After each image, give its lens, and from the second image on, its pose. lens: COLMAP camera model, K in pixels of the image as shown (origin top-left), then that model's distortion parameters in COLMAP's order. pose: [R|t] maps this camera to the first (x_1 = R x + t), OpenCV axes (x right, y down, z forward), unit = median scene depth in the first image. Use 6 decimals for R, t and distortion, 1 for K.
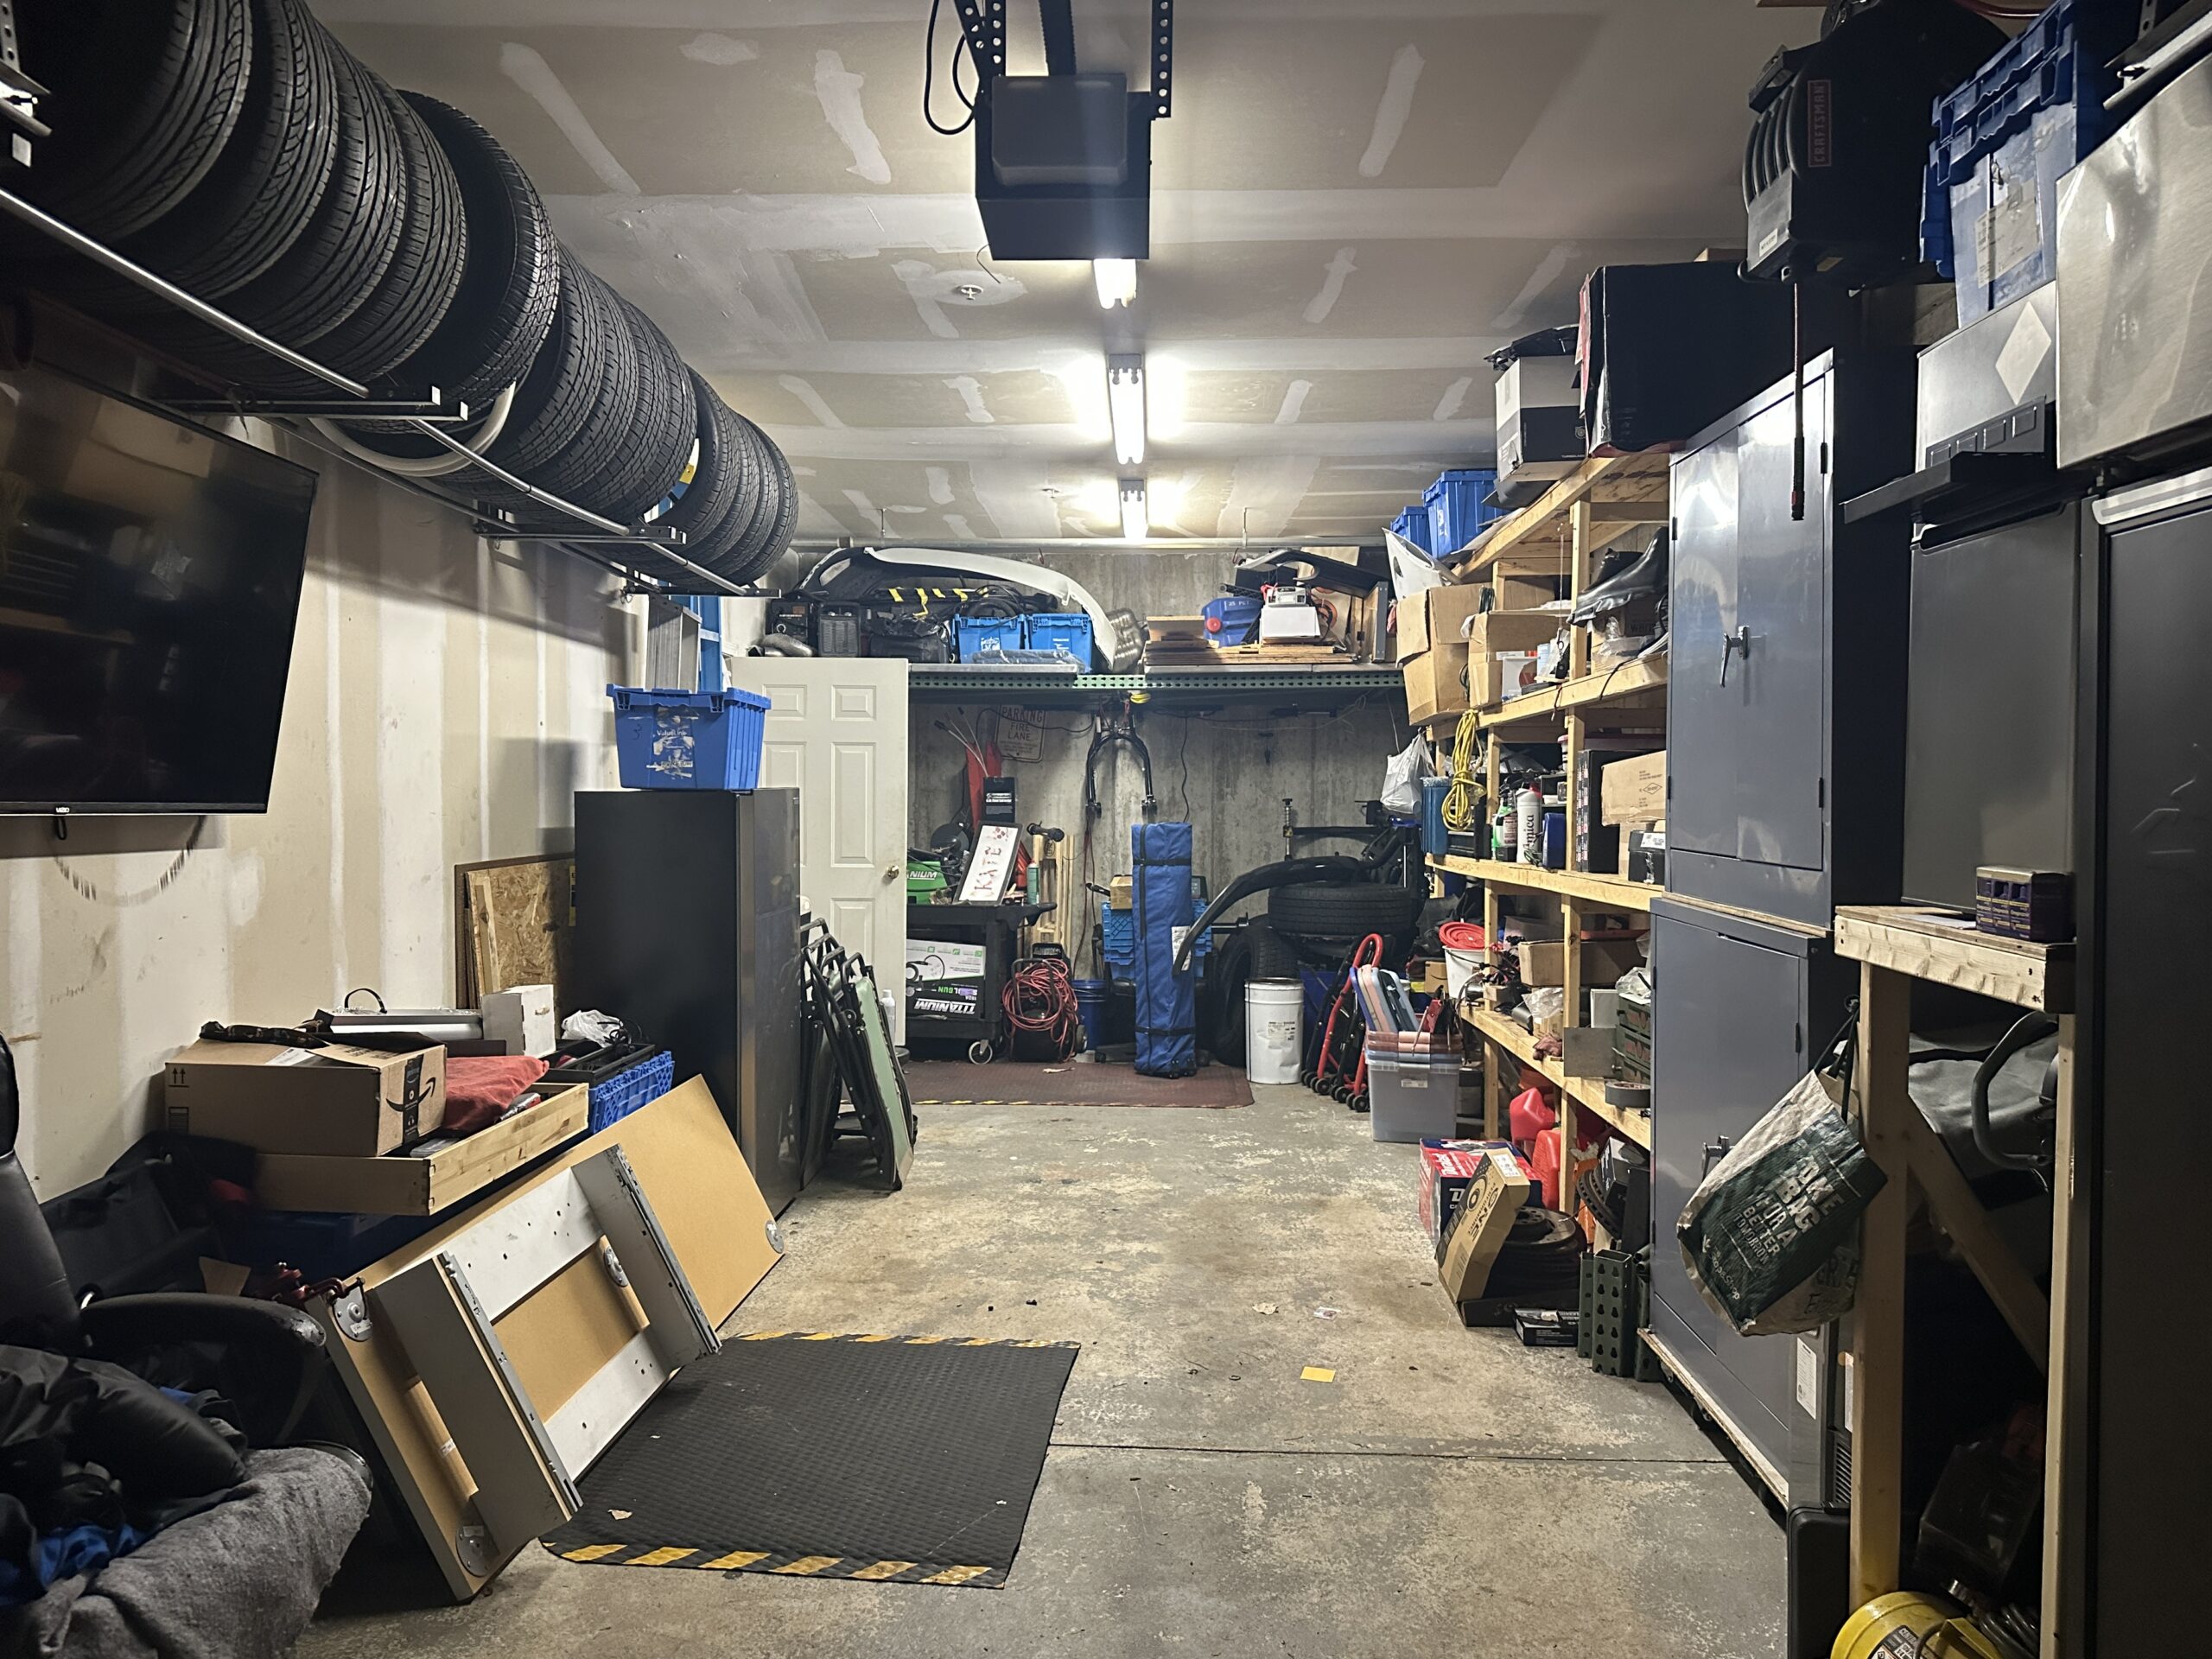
lens RADIAL K [[1545.9, 0, 1106.0], [0, 1545.9, 829.5], [0, 0, 1]] dist [0.000117, 0.000368]
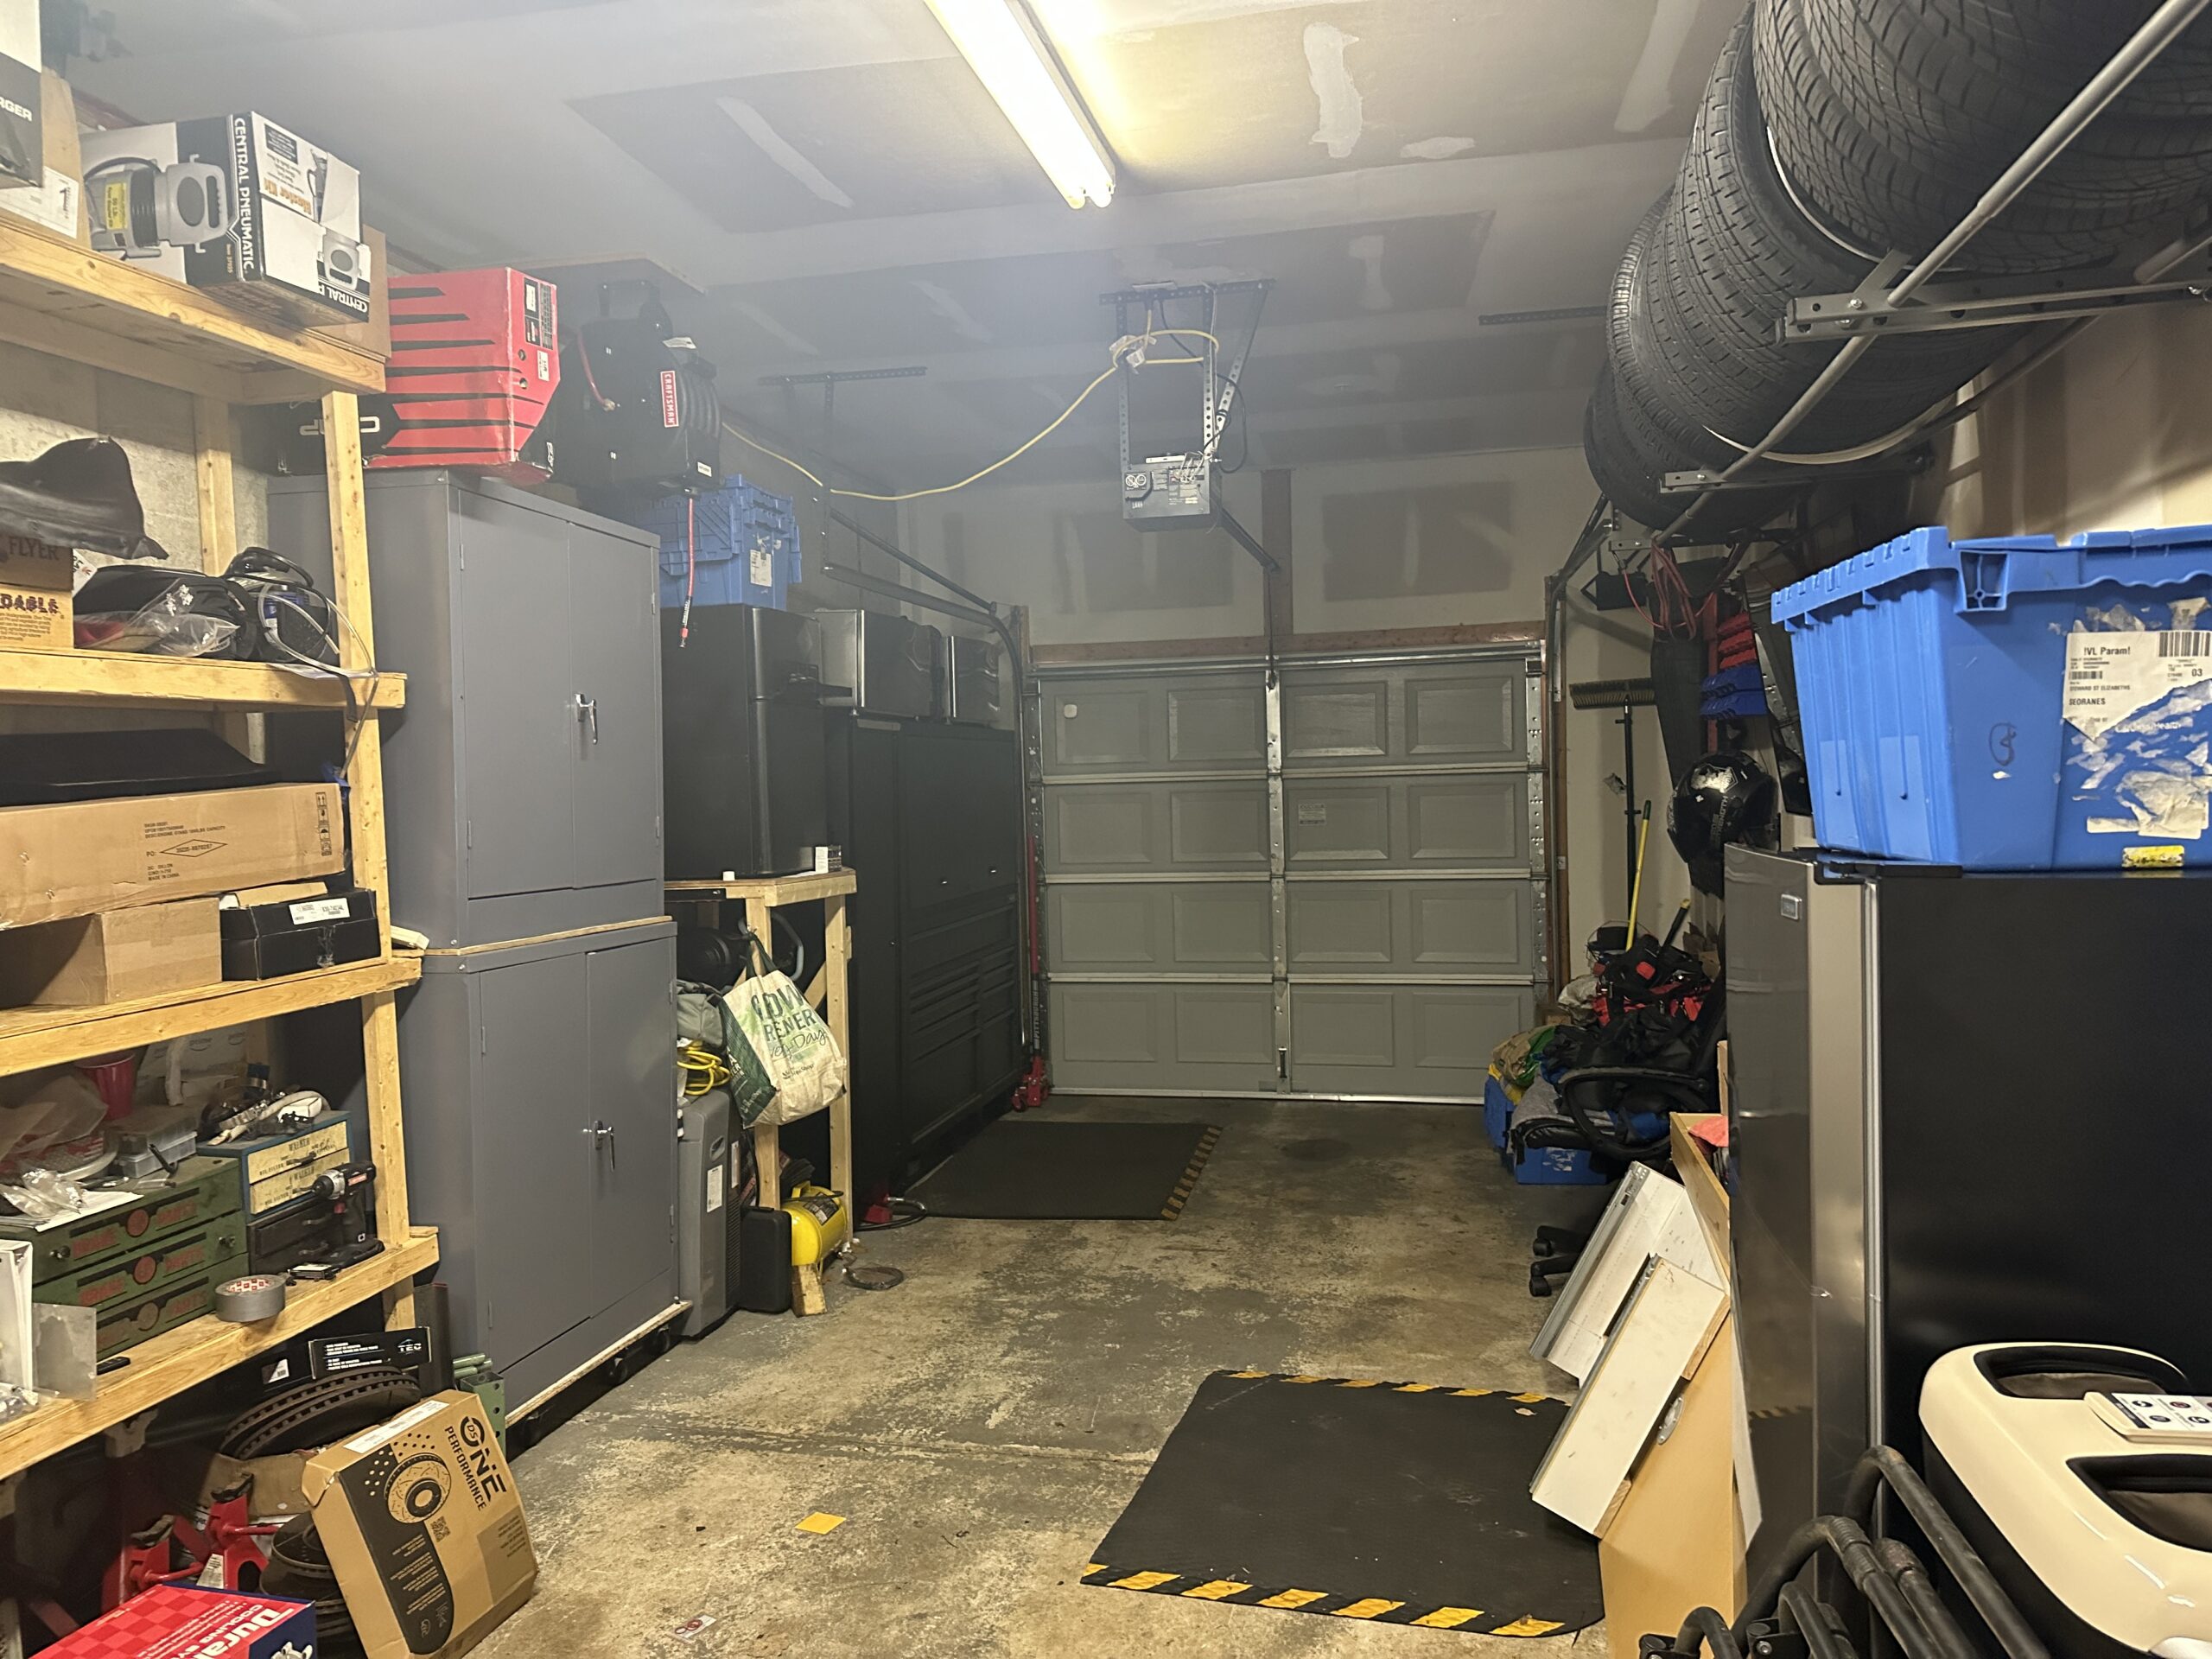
lens RADIAL K [[1545.9, 0, 1106.0], [0, 1545.9, 829.5], [0, 0, 1]] dist [0.000117, 0.000368]
pose [[-0.981339, 0.011237, 0.191958, -0.208129], [0.023933, 0.997666, 0.063947, -0.088696], [-0.190791, 0.067348, -0.979318, 2.003780]]
